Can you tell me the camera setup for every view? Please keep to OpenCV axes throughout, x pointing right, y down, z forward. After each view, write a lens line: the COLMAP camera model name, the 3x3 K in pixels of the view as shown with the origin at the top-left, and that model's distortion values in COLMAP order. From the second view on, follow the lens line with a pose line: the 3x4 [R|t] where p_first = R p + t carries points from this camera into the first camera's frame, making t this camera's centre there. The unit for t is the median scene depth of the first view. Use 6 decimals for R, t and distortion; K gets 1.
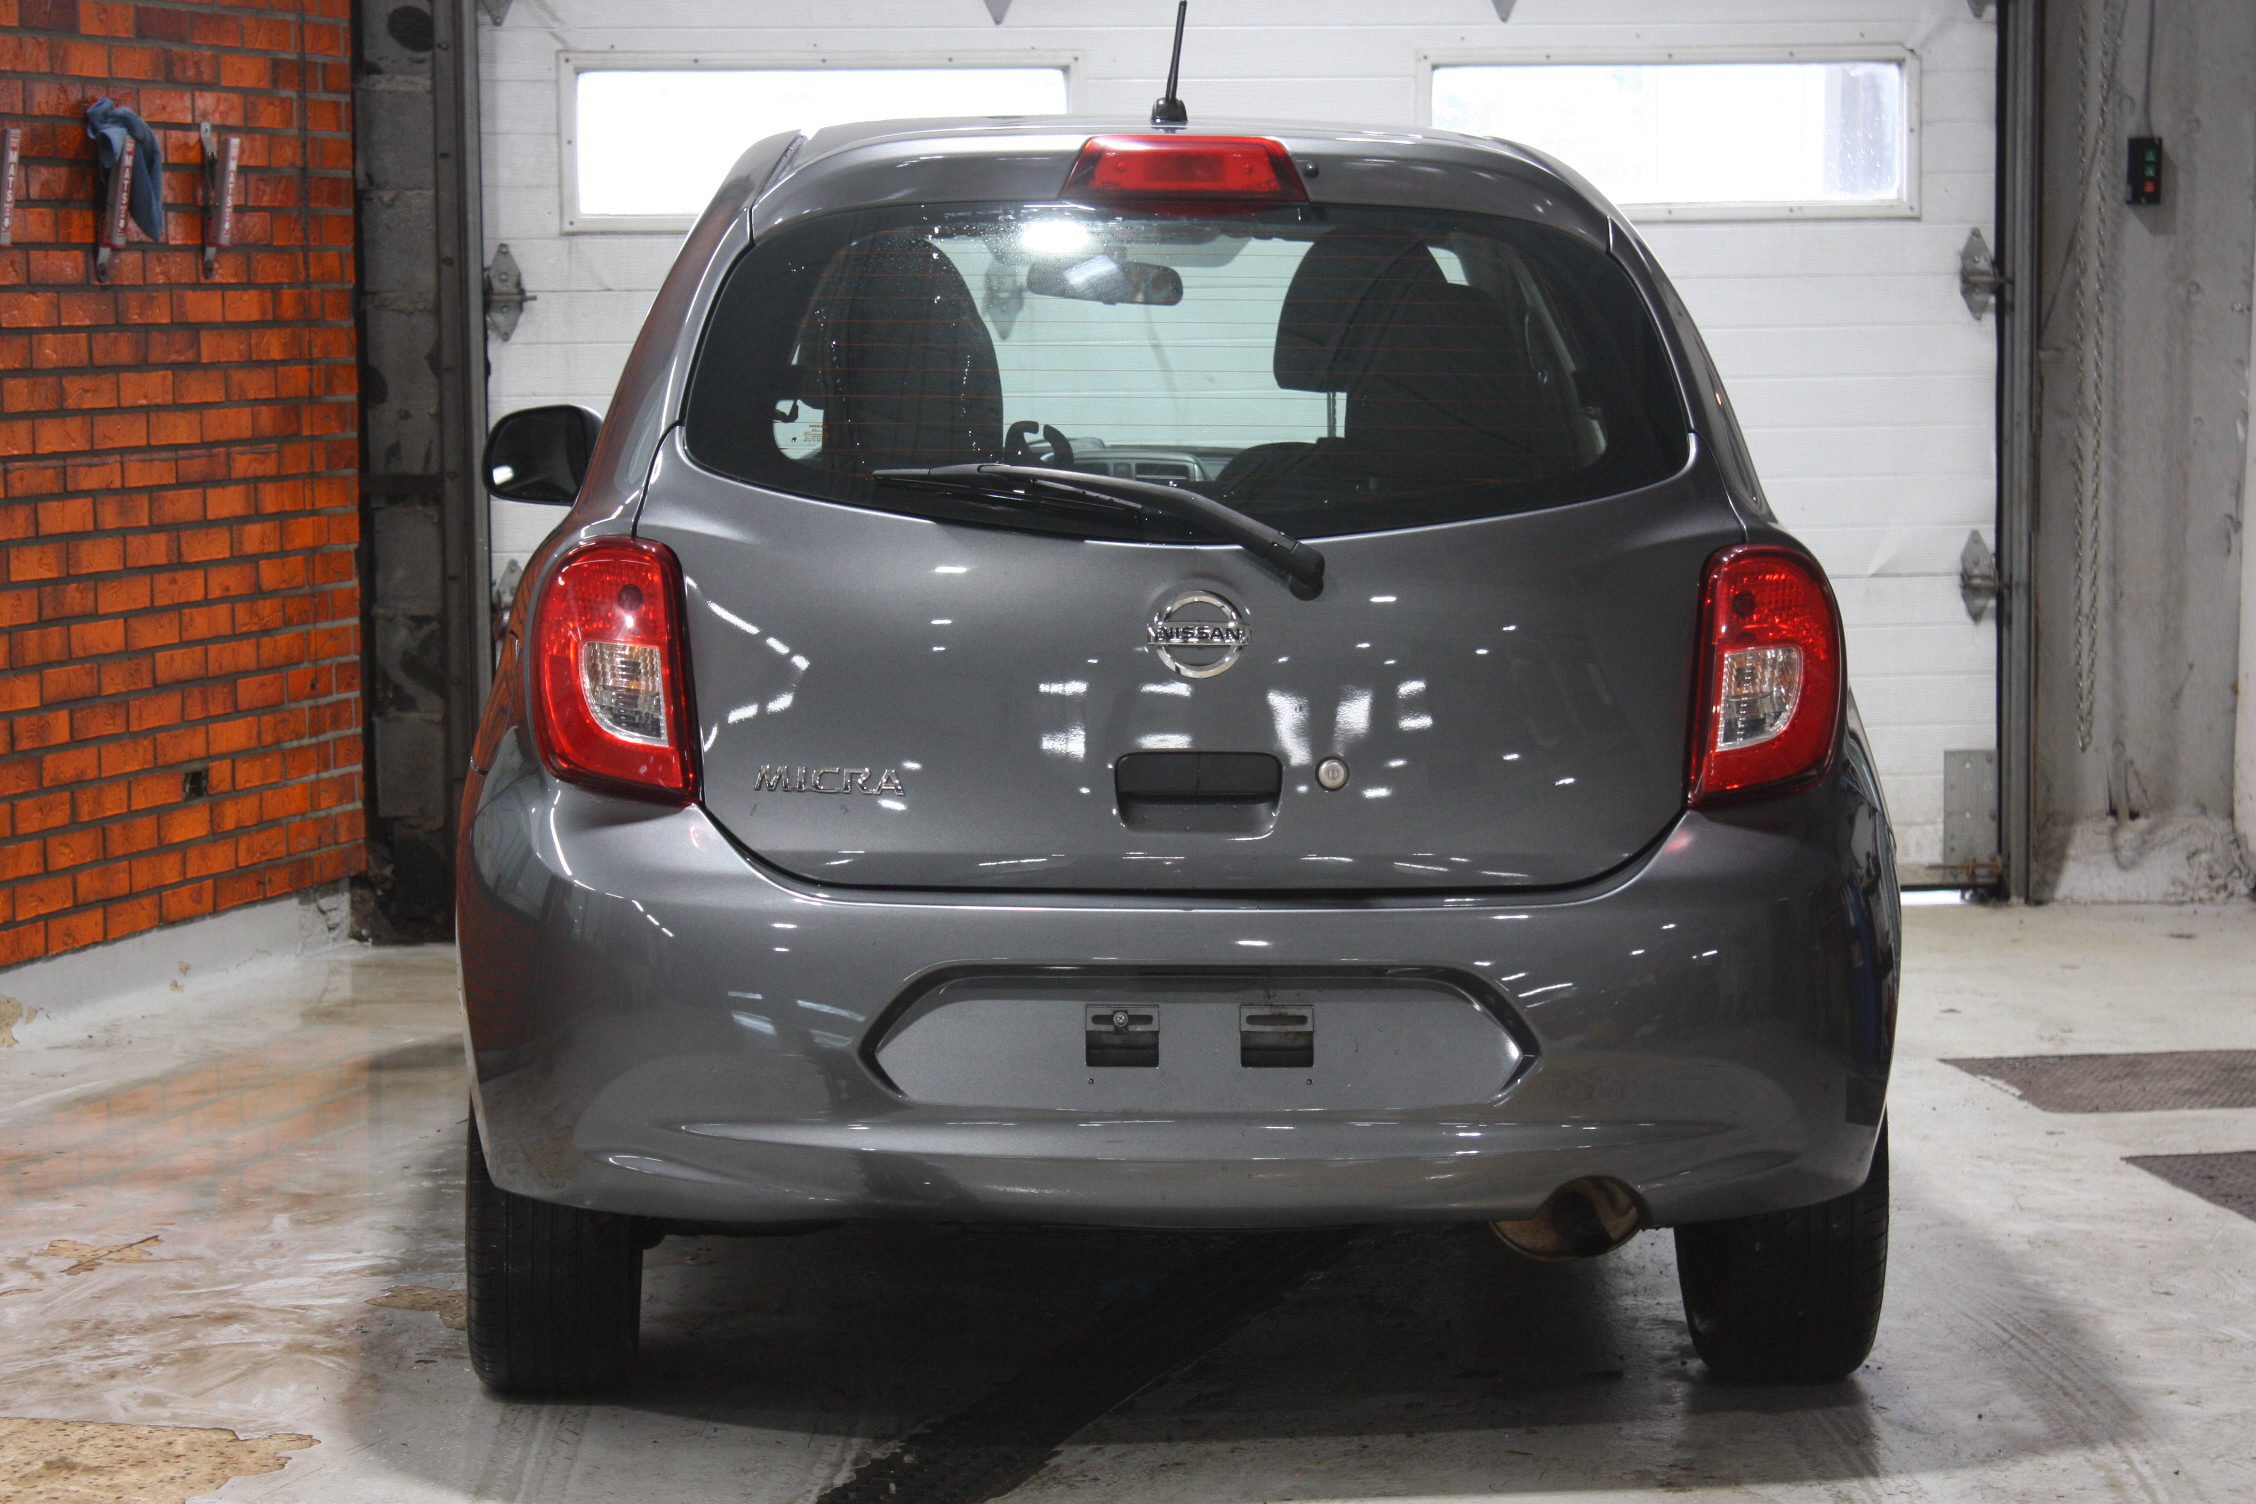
lens RADIAL K [[5547.6, 0, 1120.8], [0, 5547.6, 756.3], [0, 0, 1]] dist [0.133212, 0.000000]
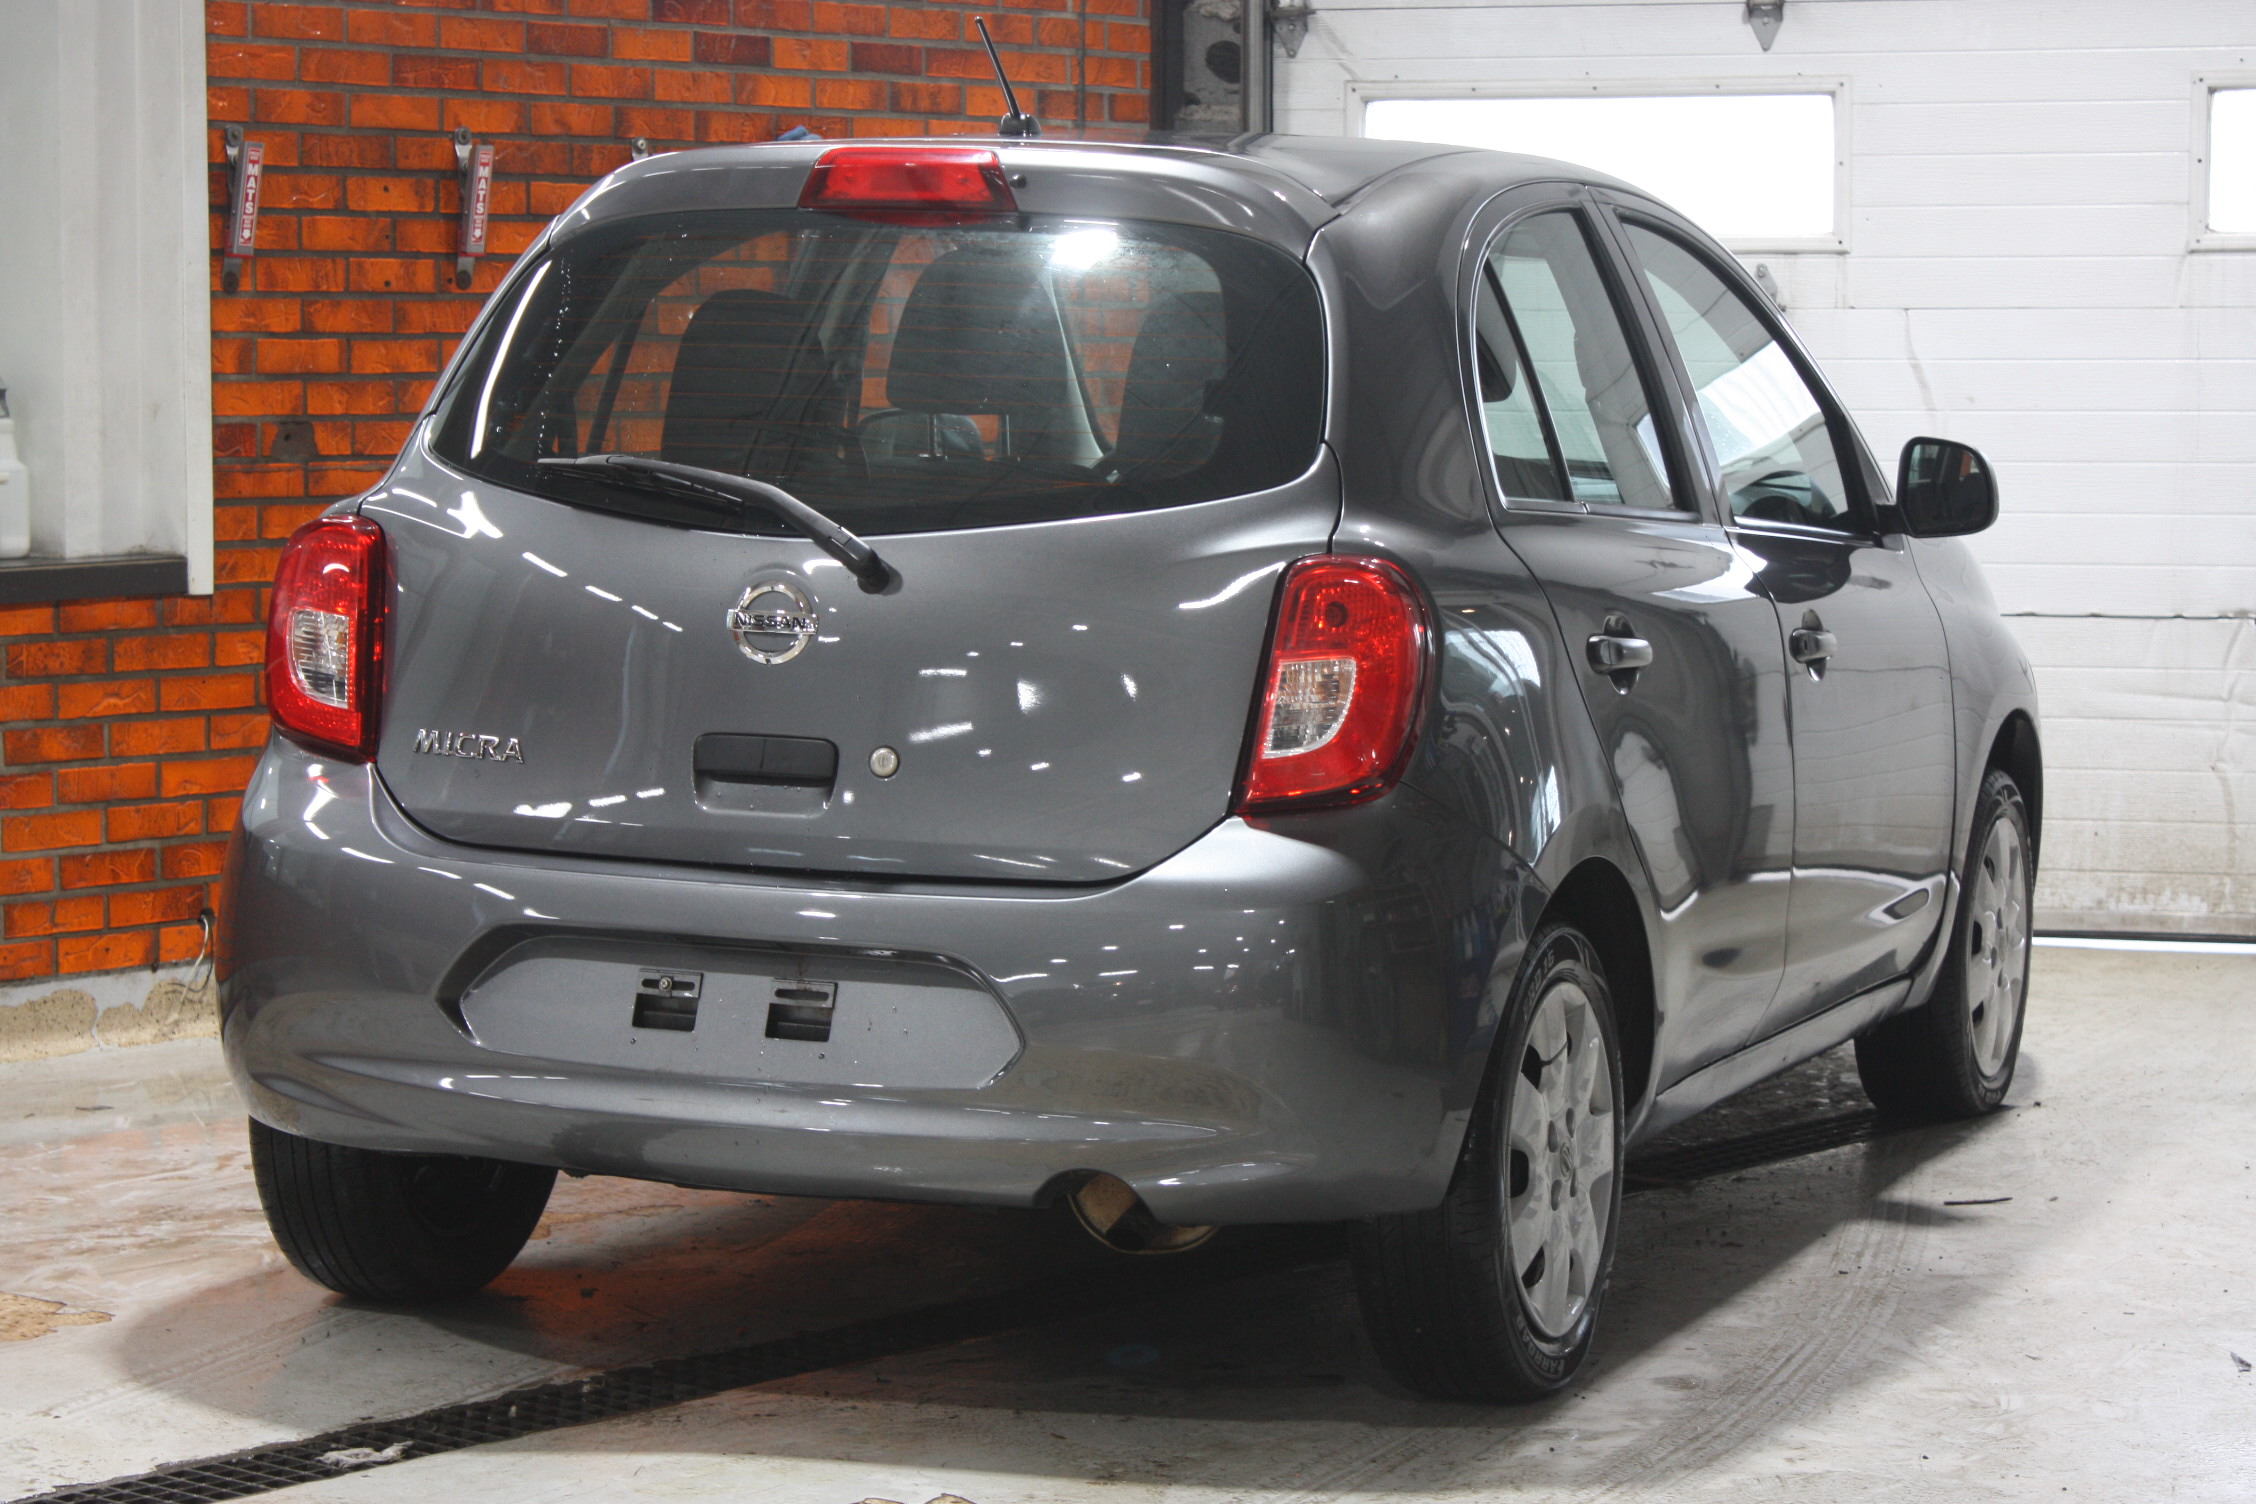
lens RADIAL K [[5134.2, 0, 1128.4], [0, 5134.2, 741.9], [0, 0, 1]] dist [0.165568, 0.000000]
pose [[0.917978, 0.046527, -0.393893, 0.398214], [-0.047324, 0.998850, 0.007695, -0.008773], [0.393798, 0.011577, 0.919124, 0.118216]]
